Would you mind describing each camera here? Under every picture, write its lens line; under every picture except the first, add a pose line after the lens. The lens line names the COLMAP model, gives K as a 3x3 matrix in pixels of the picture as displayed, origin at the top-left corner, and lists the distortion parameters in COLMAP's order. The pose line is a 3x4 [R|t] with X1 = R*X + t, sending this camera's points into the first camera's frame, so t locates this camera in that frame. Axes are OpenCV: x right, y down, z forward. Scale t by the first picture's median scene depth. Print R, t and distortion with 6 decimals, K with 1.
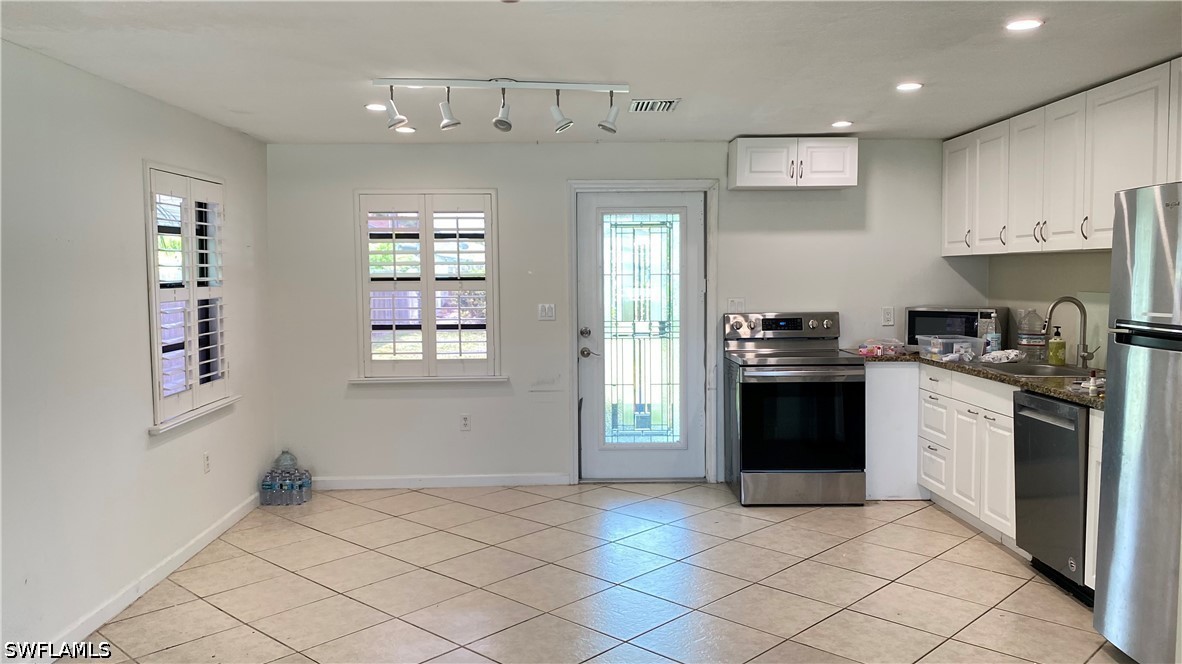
lens RADIAL K [[881.7, 0, 591.0], [0, 881.7, 332.0], [0, 0, 1]] dist [0.078538, -0.172174]
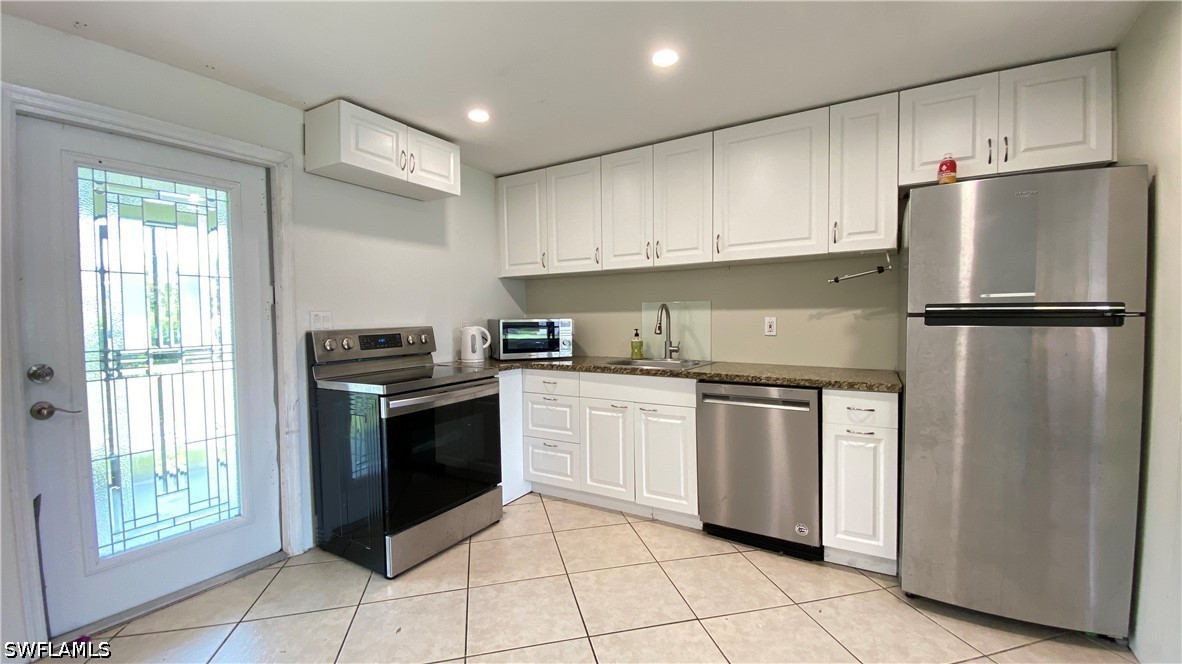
lens RADIAL K [[481.5, 0, 608.9], [0, 481.5, 334.5], [0, 0, 1]] dist [0.018634, -0.021160]
pose [[0.535718, -0.035520, 0.843650, -0.065271], [0.064032, 0.997947, 0.001356, -0.001799], [-0.841966, 0.053294, 0.536893, 0.556636]]
